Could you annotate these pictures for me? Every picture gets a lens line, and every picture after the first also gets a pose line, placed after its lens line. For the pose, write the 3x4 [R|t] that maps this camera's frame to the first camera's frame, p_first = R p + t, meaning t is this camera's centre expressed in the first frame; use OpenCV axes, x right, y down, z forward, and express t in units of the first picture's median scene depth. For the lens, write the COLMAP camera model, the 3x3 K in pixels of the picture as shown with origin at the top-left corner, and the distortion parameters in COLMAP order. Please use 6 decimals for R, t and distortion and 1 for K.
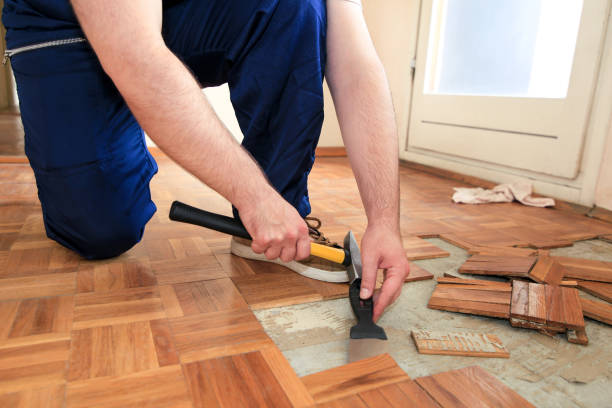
lens RADIAL K [[463.0, 0, 304.9], [0, 463.0, 199.7], [0, 0, 1]] dist [0.001426, -0.004247]
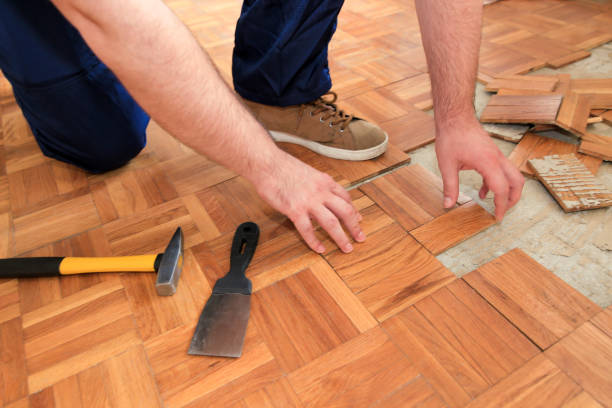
lens RADIAL K [[463.0, 0, 304.9], [0, 463.0, 199.7], [0, 0, 1]] dist [0.001426, -0.004247]
pose [[0.987431, -0.157840, 0.008136, -0.067639], [0.137977, 0.885988, 0.442706, -0.197416], [-0.077085, -0.436019, 0.896630, 0.105937]]
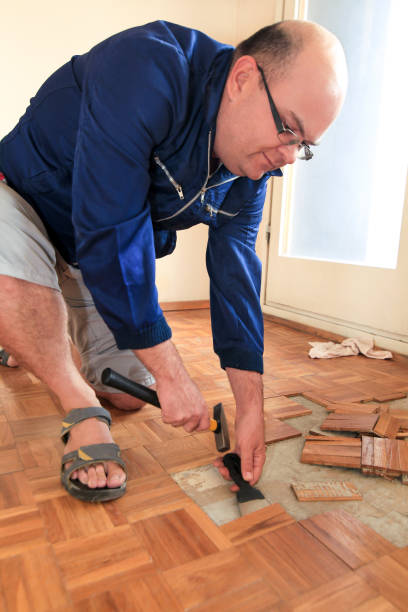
lens RADIAL K [[463.0, 0, 204.0], [0, 463.0, 306.0], [0, 0, 1]] dist [0.001426, -0.004247]
pose [[0.994356, -0.027332, 0.102518, -0.120100], [0.032889, 0.998058, -0.052909, -0.139508], [-0.100873, 0.055982, 0.993323, -0.279080]]
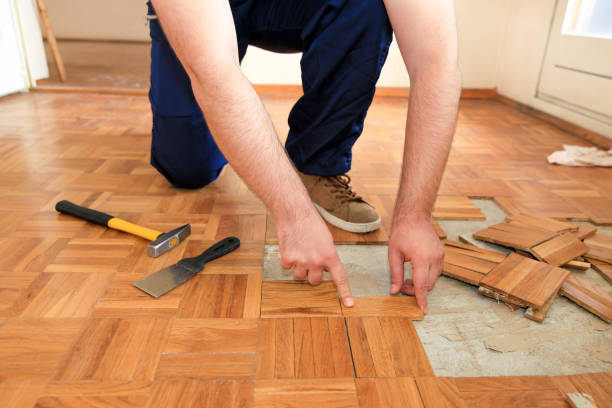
lens RADIAL K [[463.0, 0, 304.9], [0, 463.0, 199.7], [0, 0, 1]] dist [0.001426, -0.004247]
pose [[0.934397, 0.117425, -0.336323, 0.354993], [-0.063416, 0.983861, 0.167322, -0.088247], [0.350542, -0.135018, 0.926763, -0.110413]]
